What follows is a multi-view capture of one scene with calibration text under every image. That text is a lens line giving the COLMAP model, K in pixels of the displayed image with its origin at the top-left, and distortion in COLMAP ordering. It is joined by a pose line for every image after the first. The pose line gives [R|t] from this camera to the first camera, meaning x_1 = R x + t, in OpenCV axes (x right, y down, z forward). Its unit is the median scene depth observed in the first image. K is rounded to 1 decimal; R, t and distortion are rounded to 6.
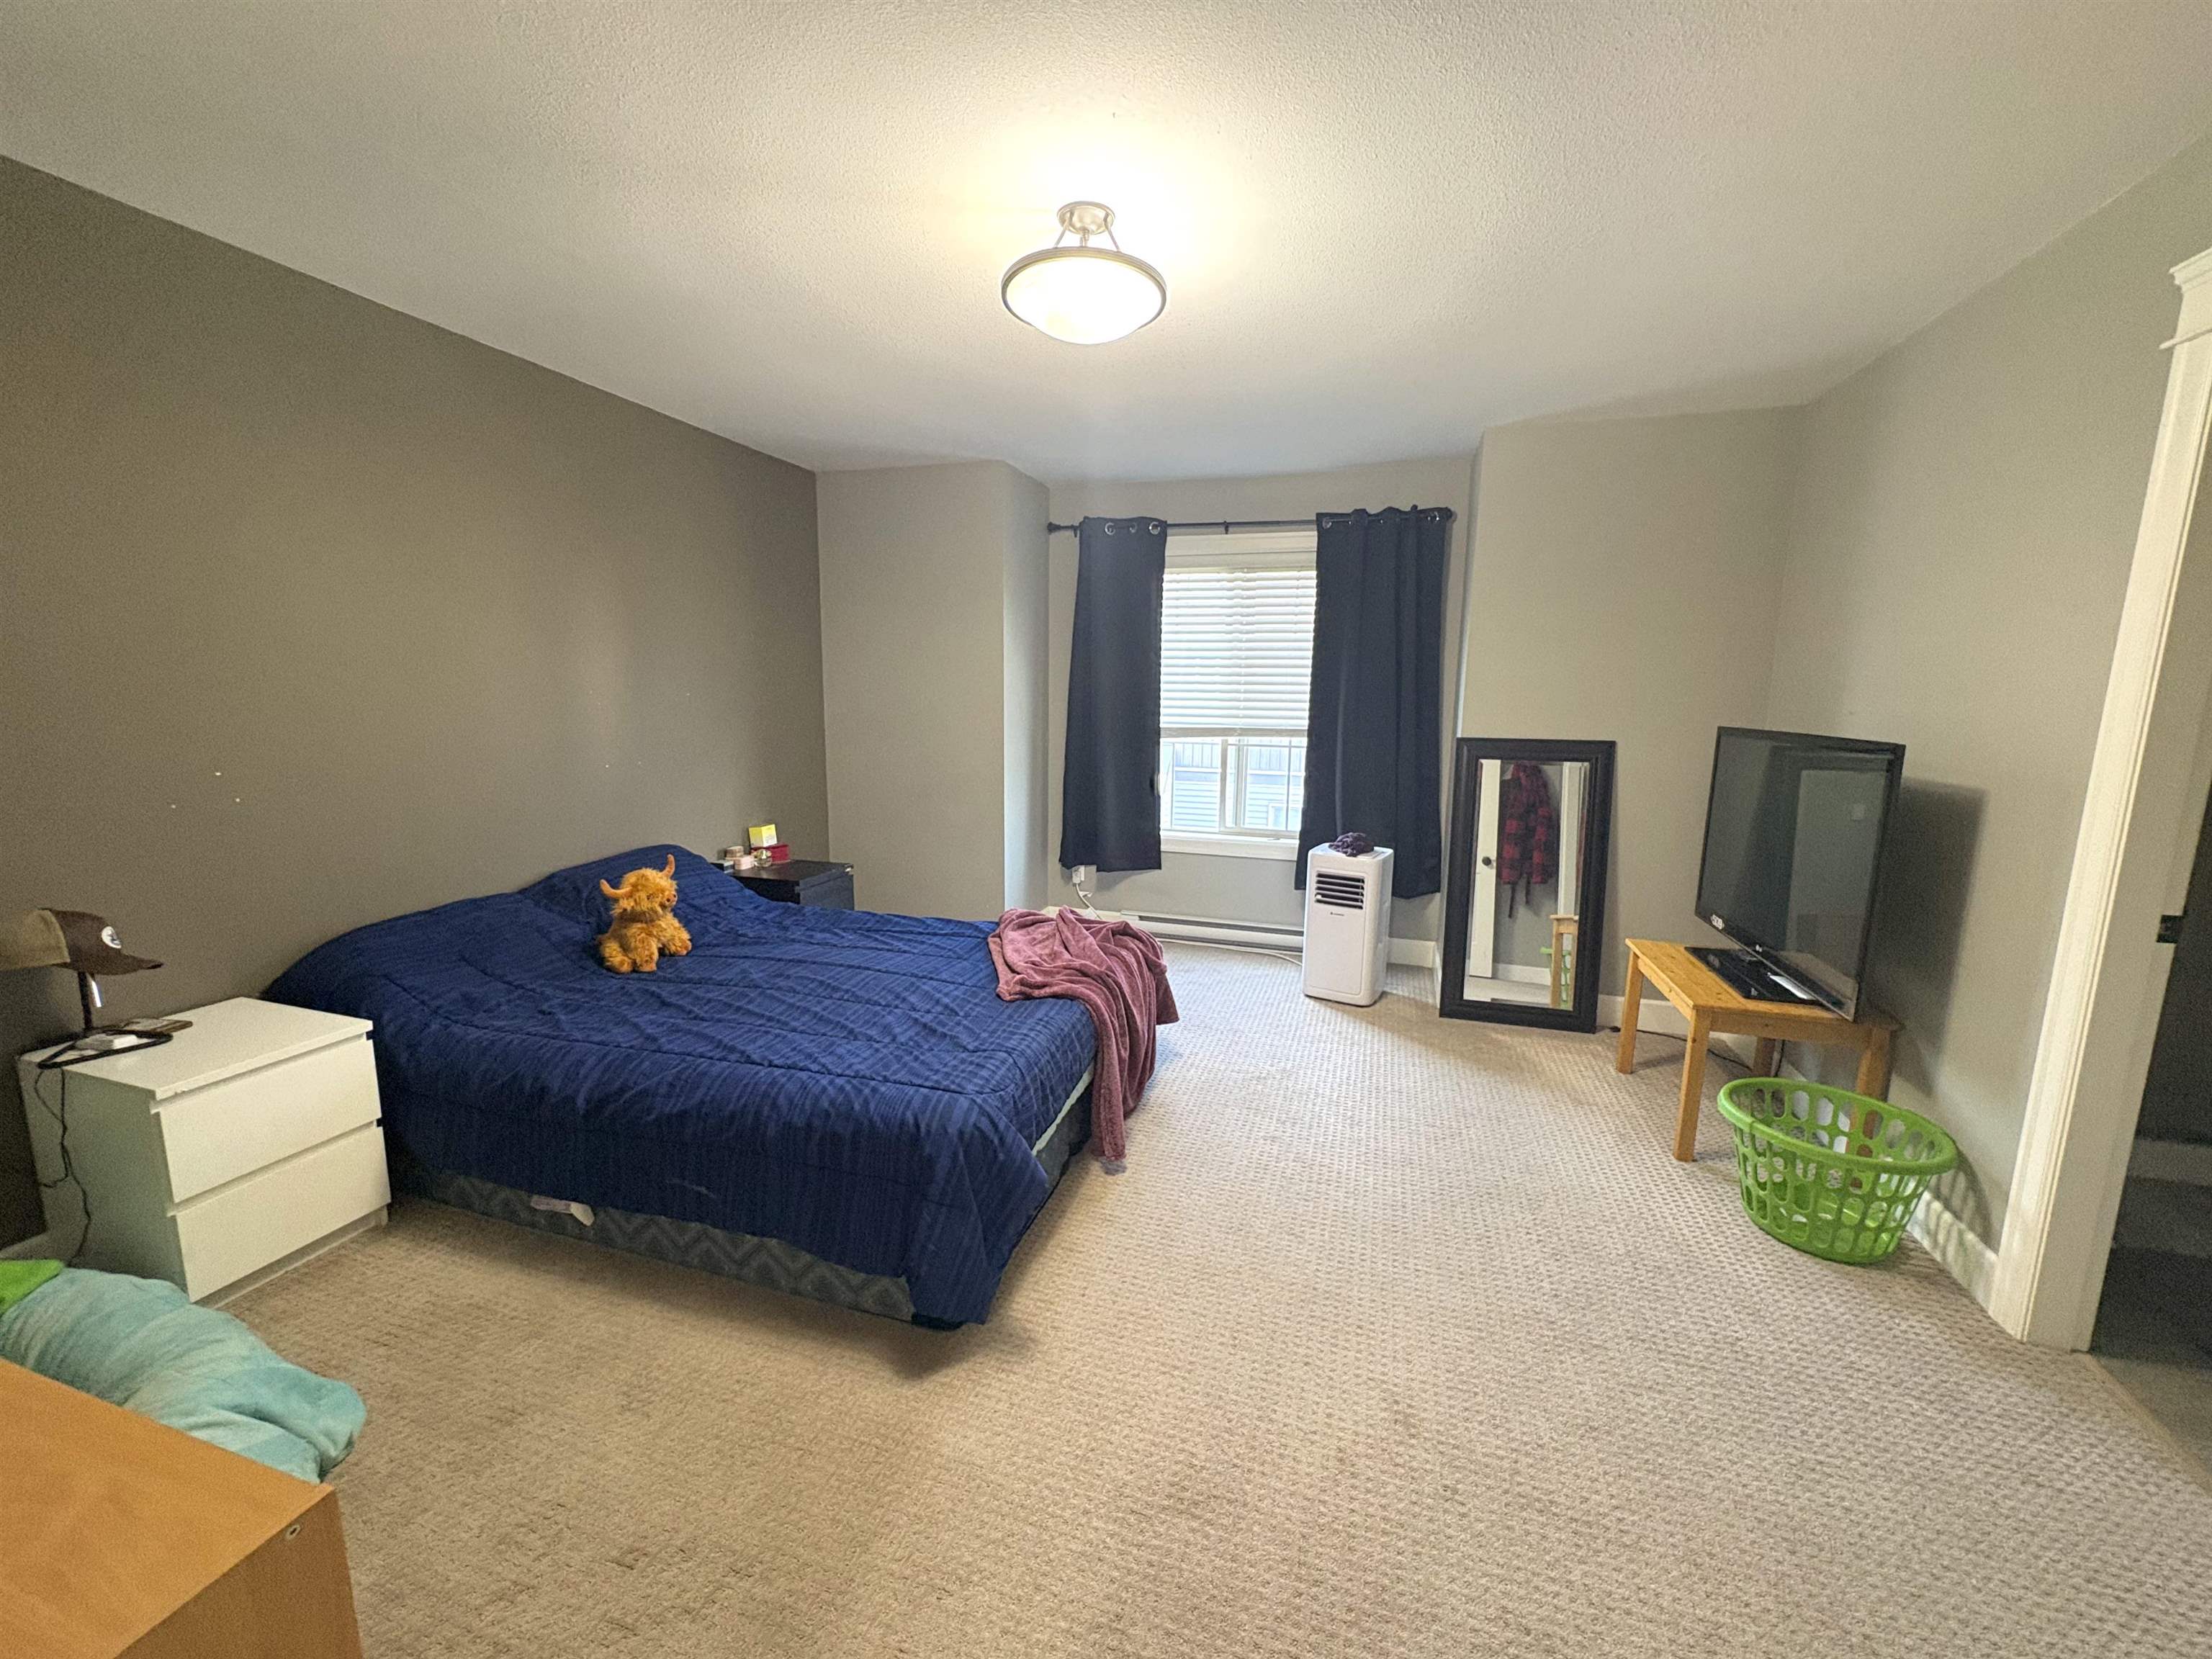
lens RADIAL K [[891.3, 0, 1101.7], [0, 891.3, 832.6], [0, 0, 1]] dist [0.007698, -0.000293]
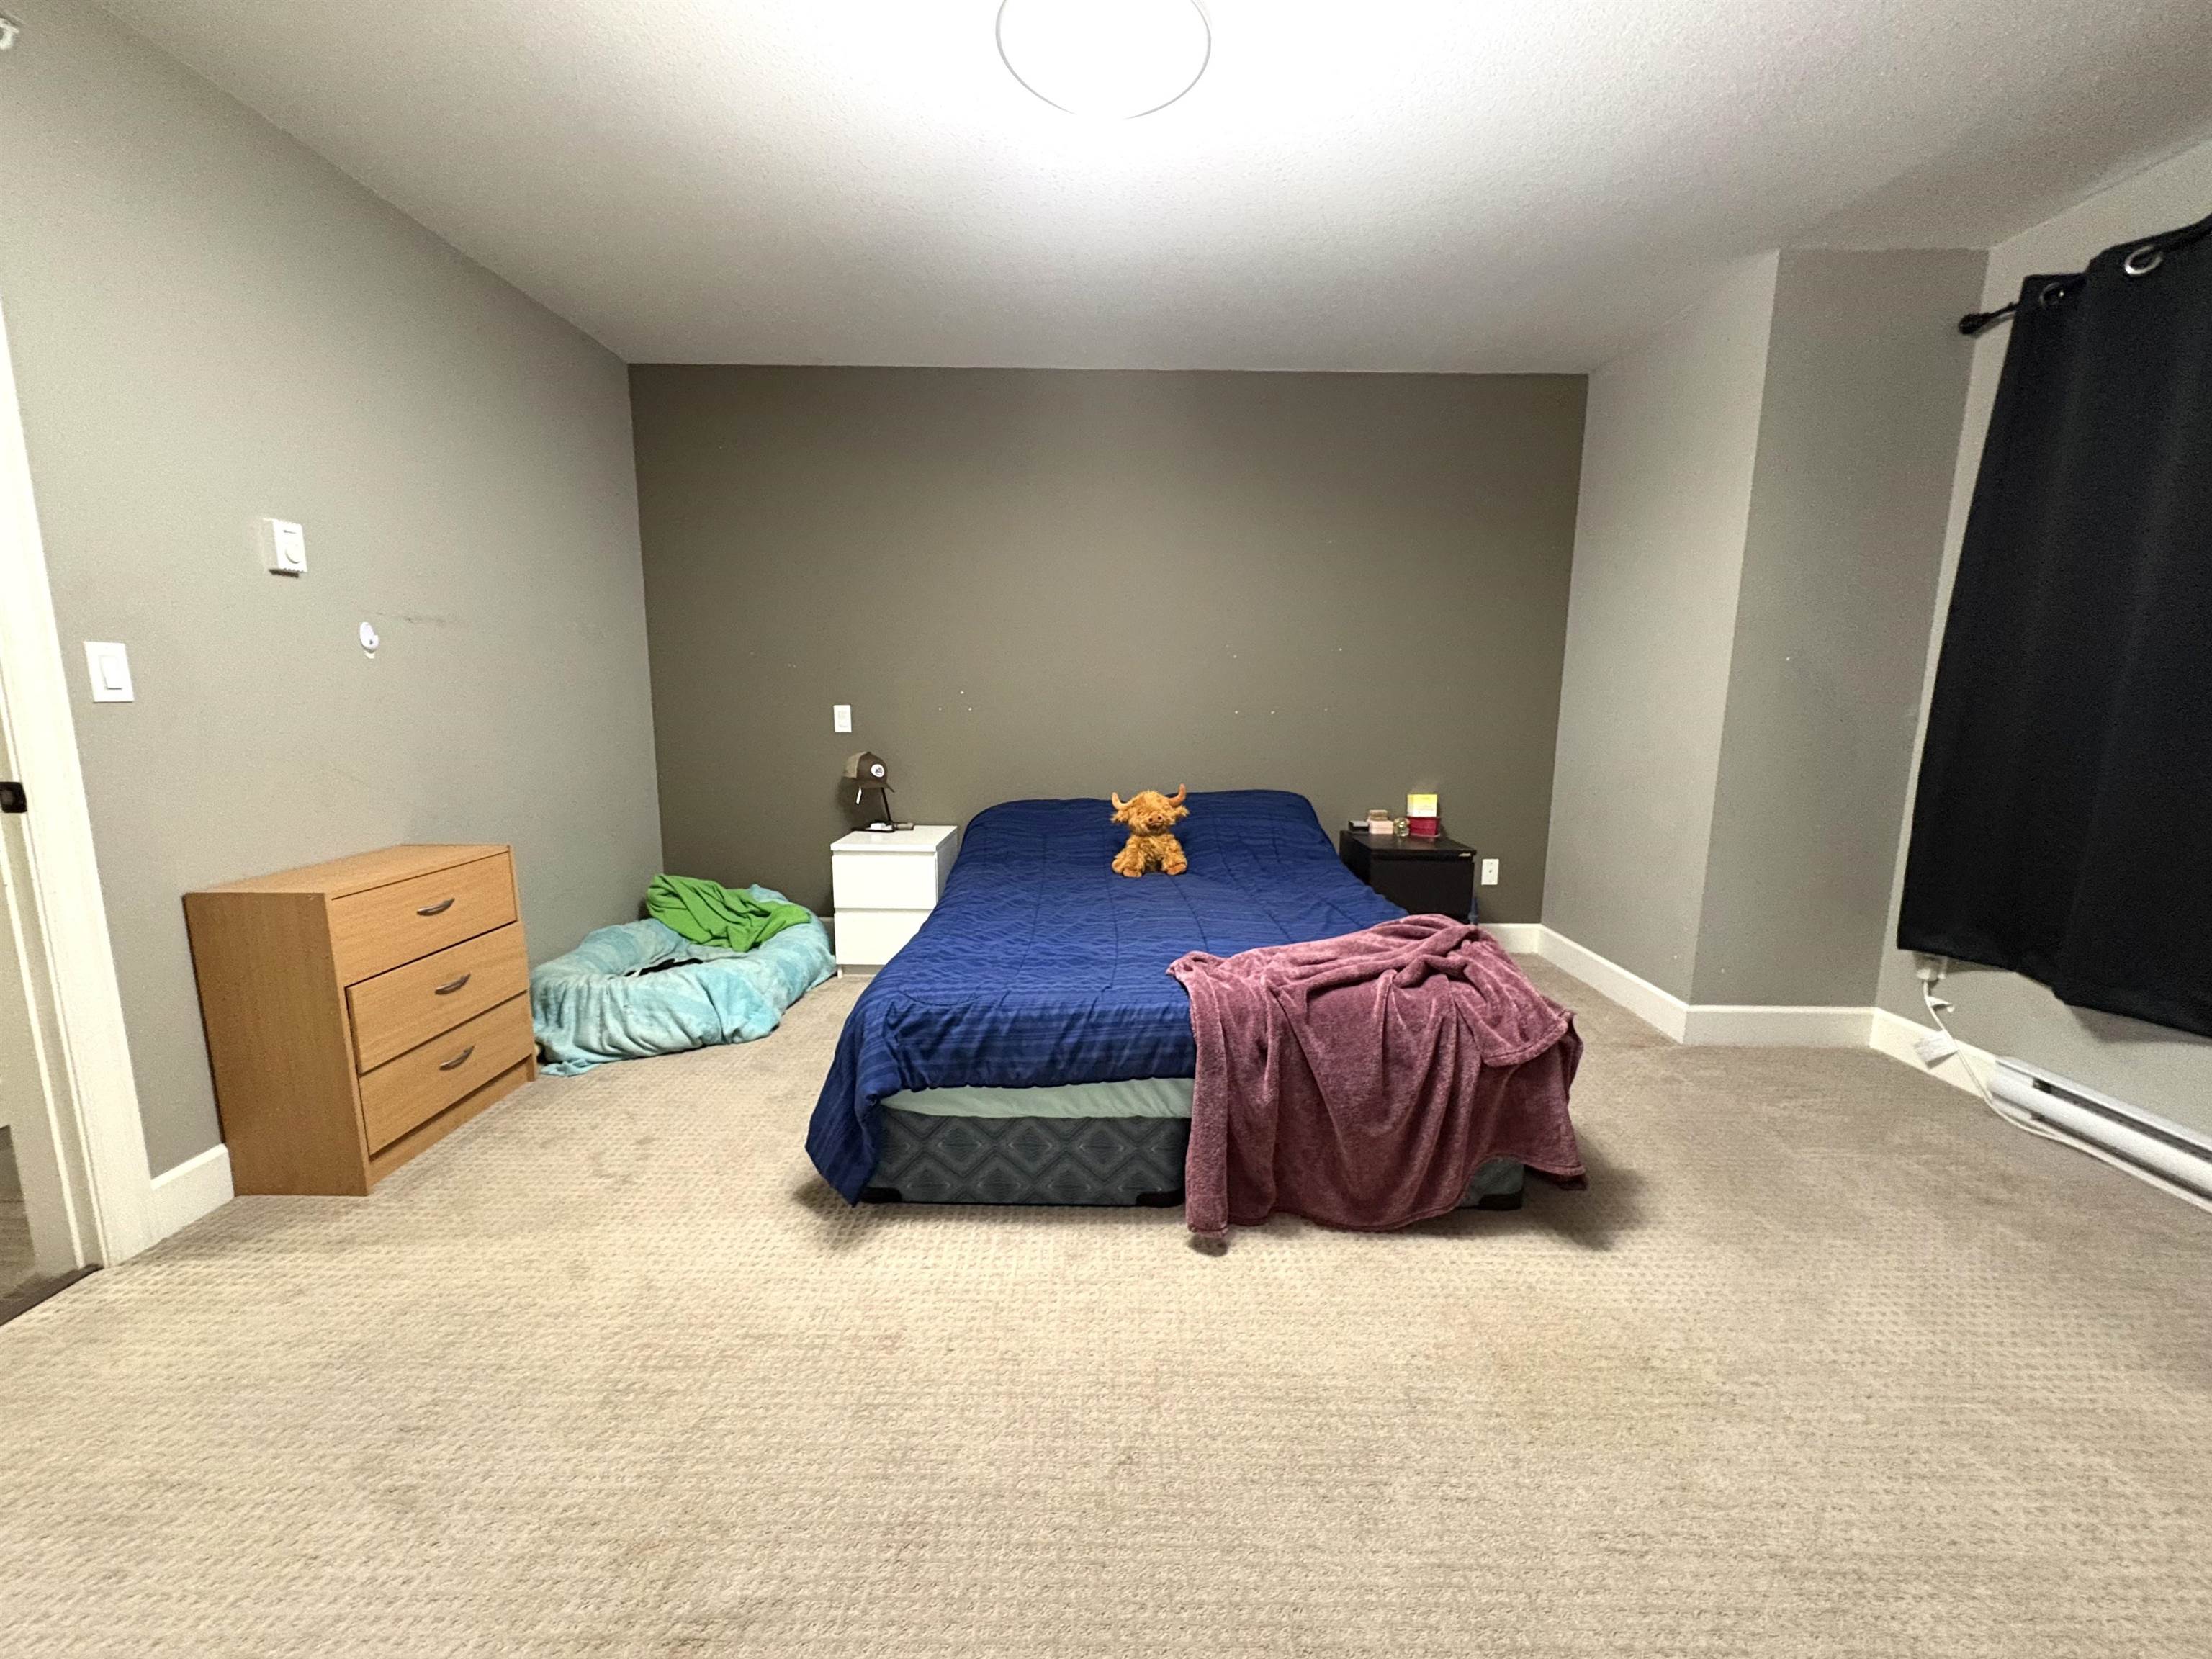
lens RADIAL K [[891.3, 0, 1105.8], [0, 891.3, 827.3], [0, 0, 1]] dist [0.007698, -0.000293]
pose [[0.295265, 0.138329, -0.945348, 0.543852], [-0.155995, 0.983165, 0.095140, -0.013749], [0.942594, 0.119378, 0.311873, 0.566342]]
